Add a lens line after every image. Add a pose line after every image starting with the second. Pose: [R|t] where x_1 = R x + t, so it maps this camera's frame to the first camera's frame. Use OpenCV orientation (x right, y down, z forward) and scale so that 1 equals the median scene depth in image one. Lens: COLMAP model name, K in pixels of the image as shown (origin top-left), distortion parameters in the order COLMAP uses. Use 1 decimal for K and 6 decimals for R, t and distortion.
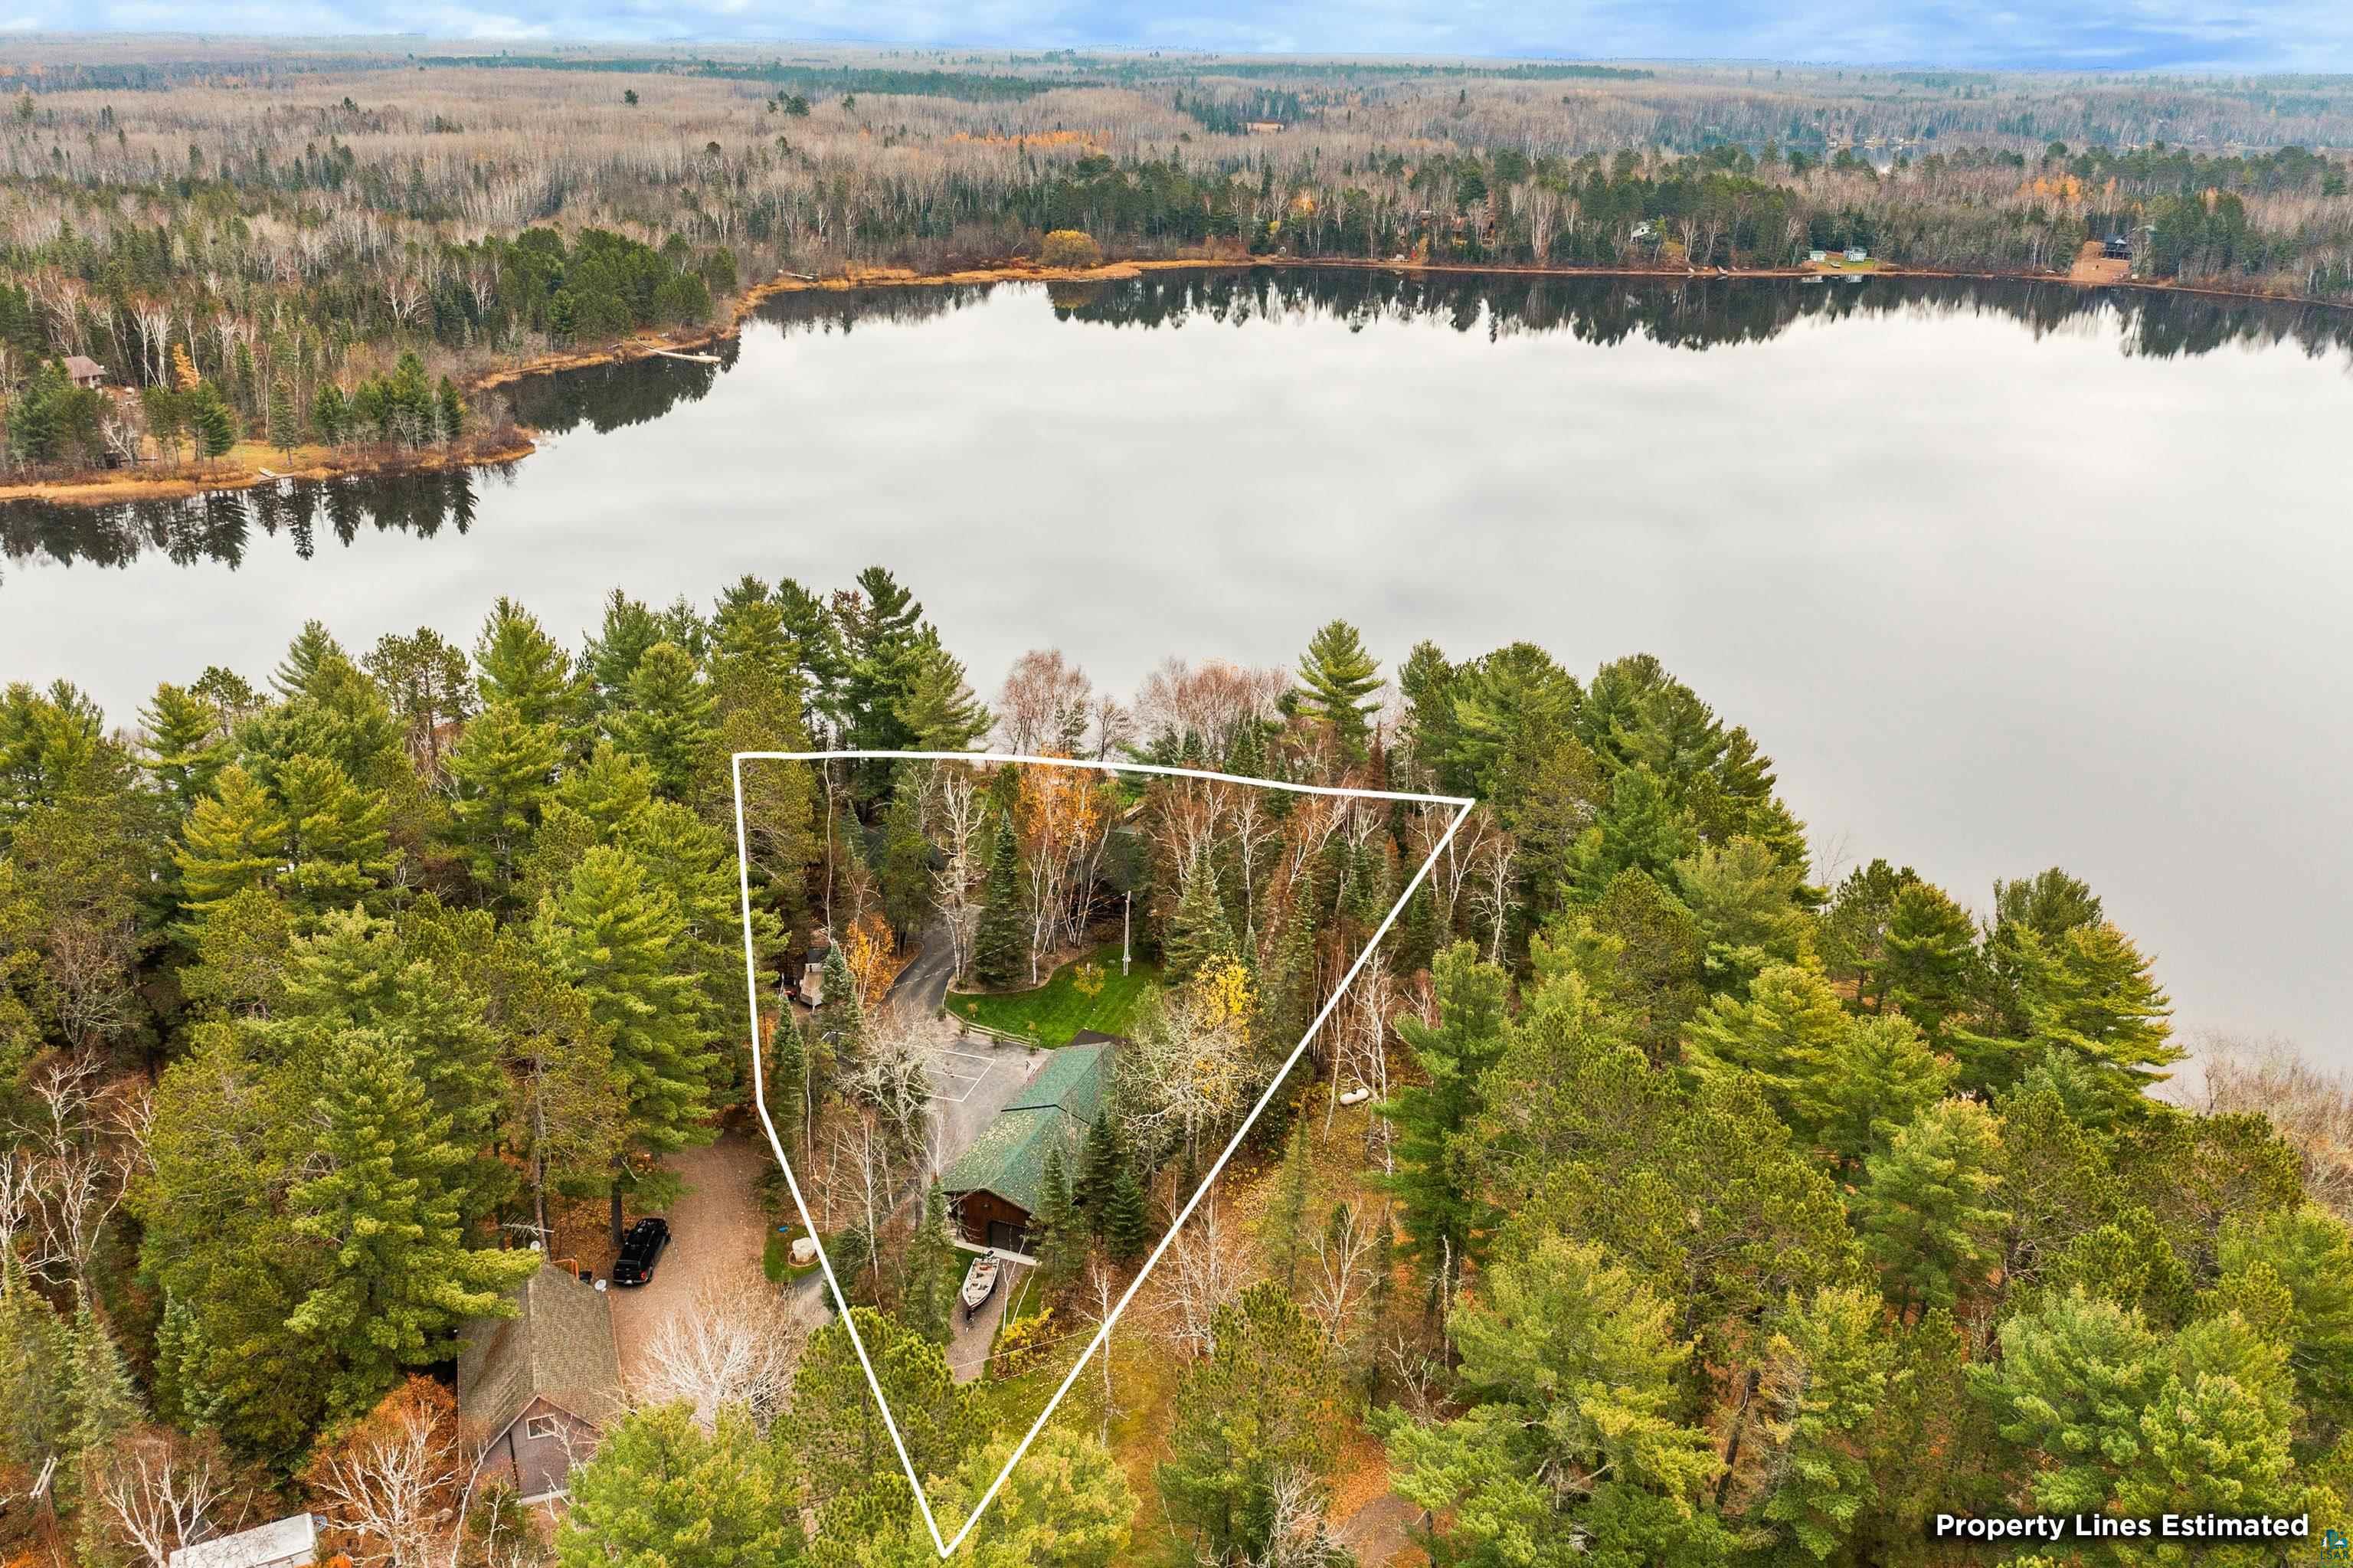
lens RADIAL K [[1855.6, 0, 1175.6], [0, 1855.6, 777.7], [0, 0, 1]] dist [-0.005721, 0.008432]
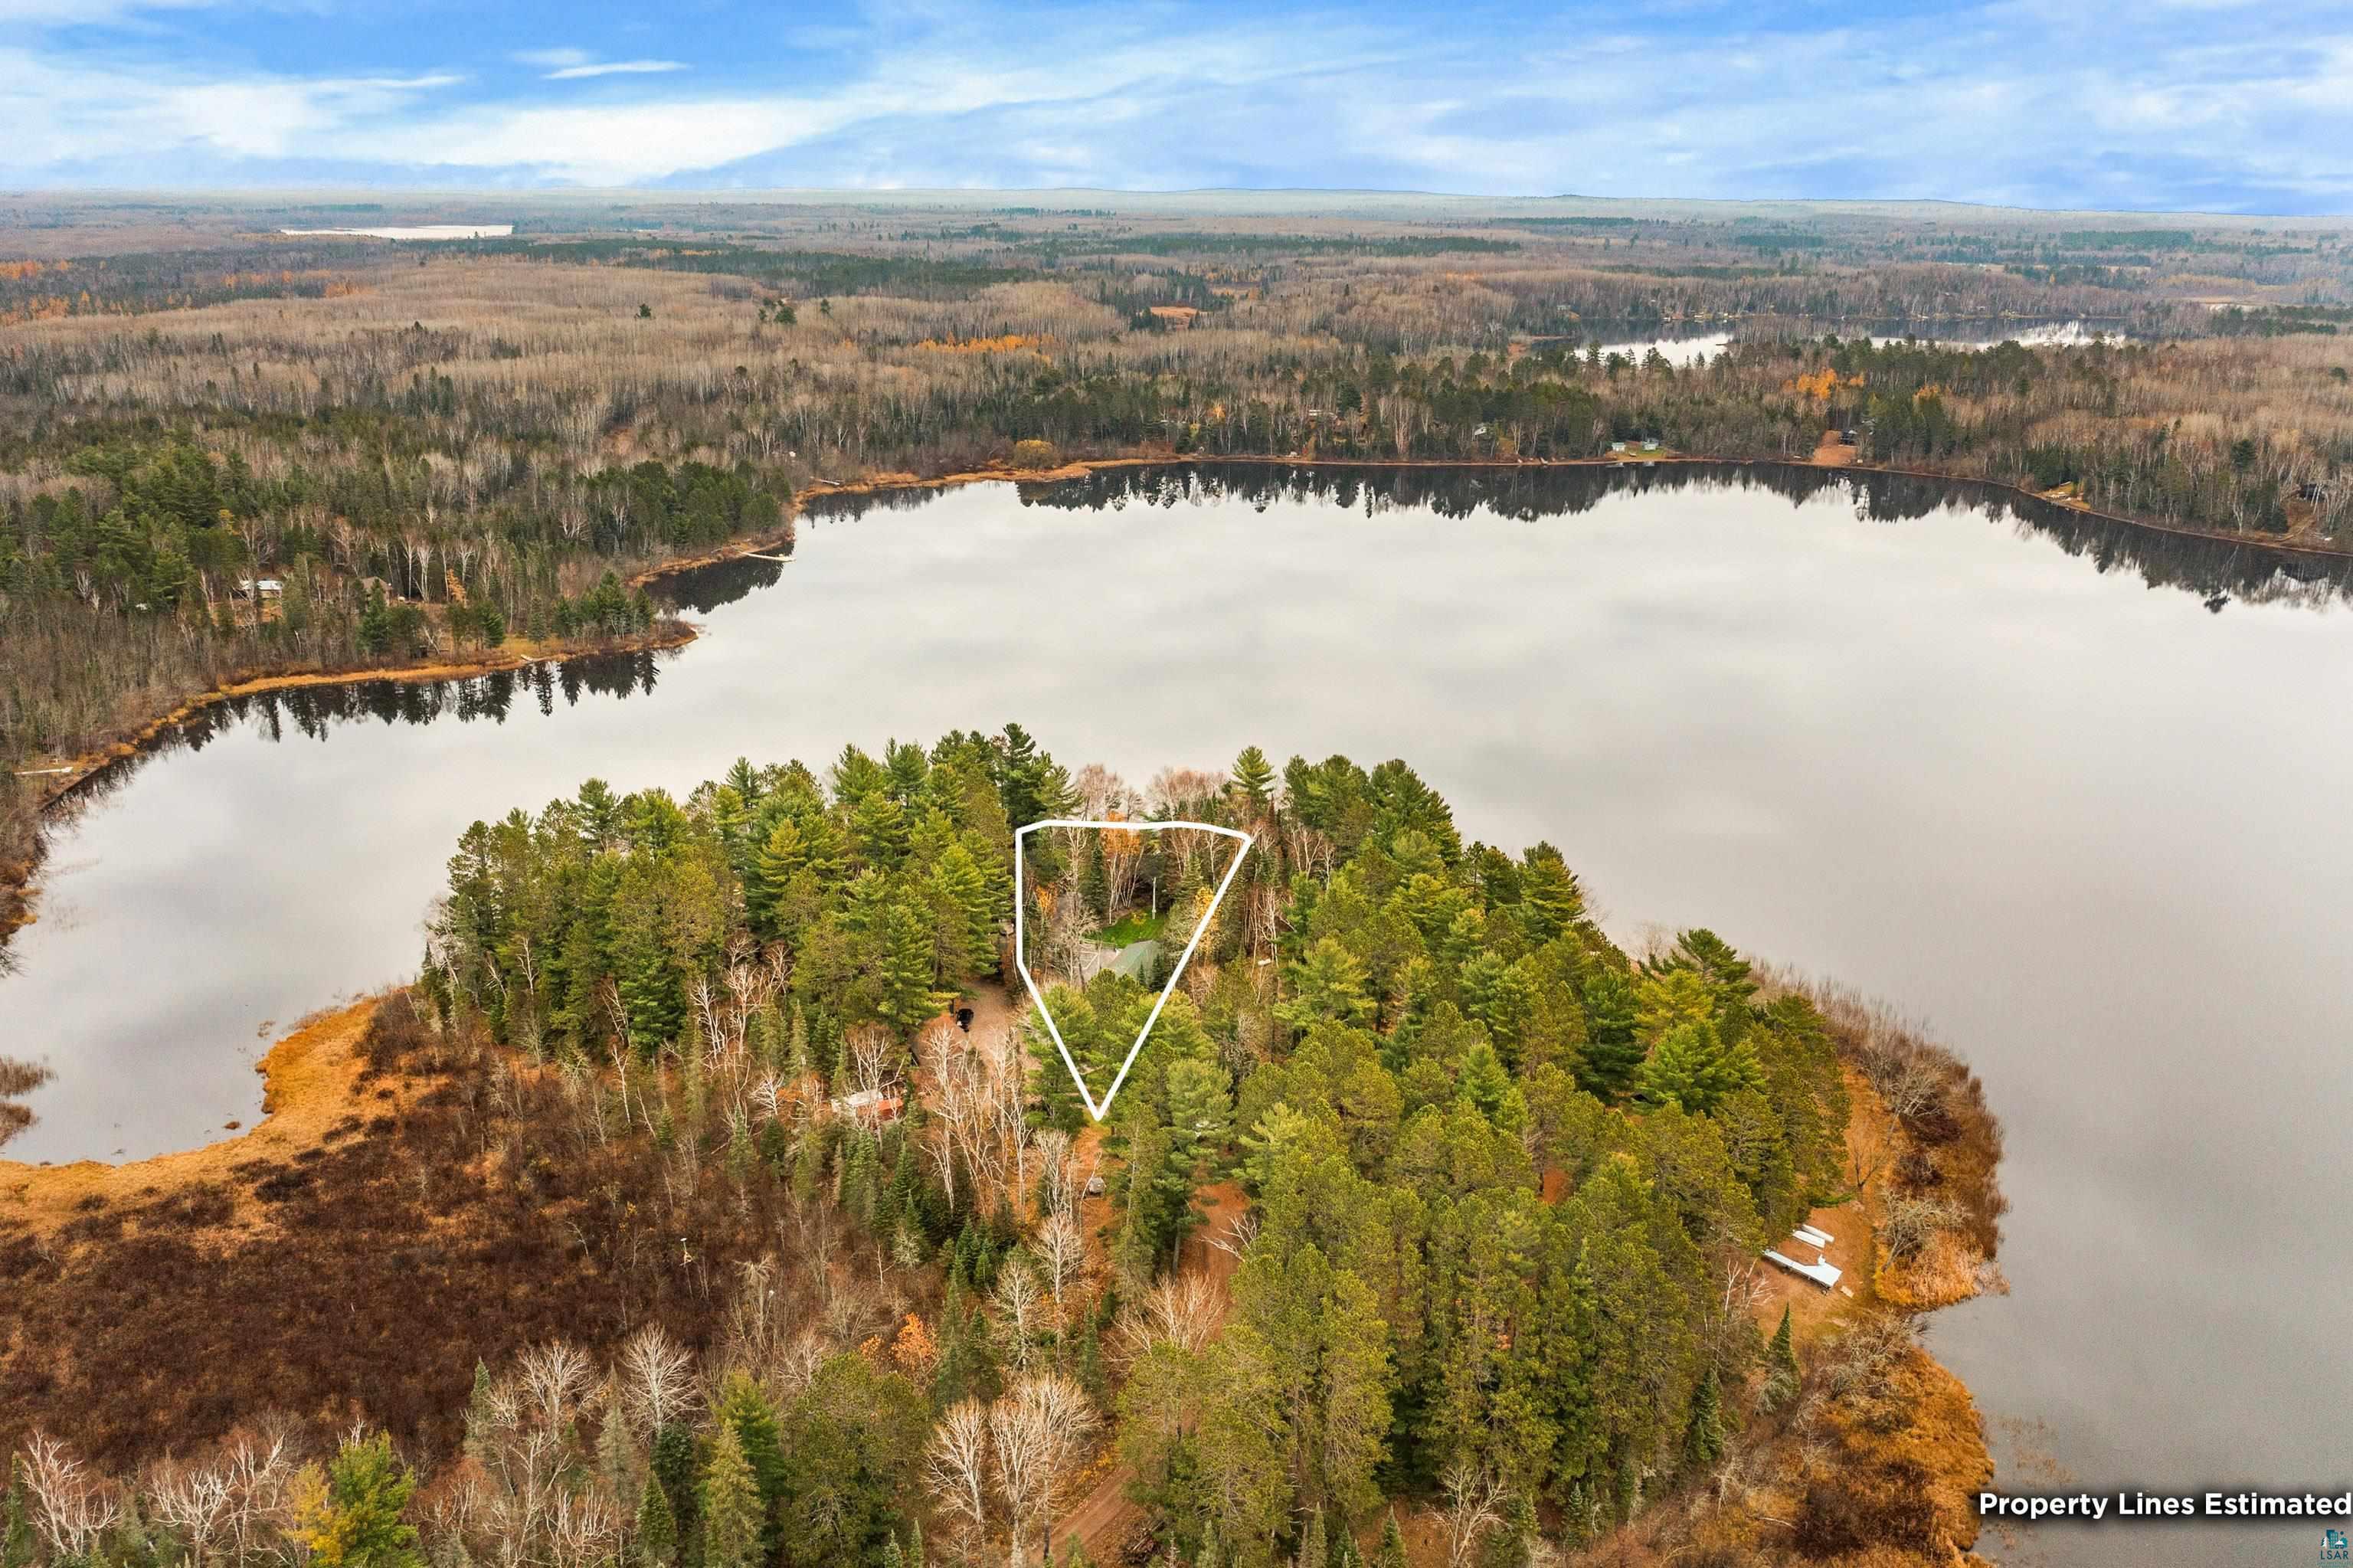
lens RADIAL K [[1855.6, 0, 1177.7], [0, 1855.6, 784.4], [0, 0, 1]] dist [-0.005721, 0.008432]
pose [[0.998713, -0.022669, 0.045374, -0.022112], [0.025328, 0.997943, -0.058898, 0.019291], [-0.043946, 0.059971, 0.997232, -0.261744]]
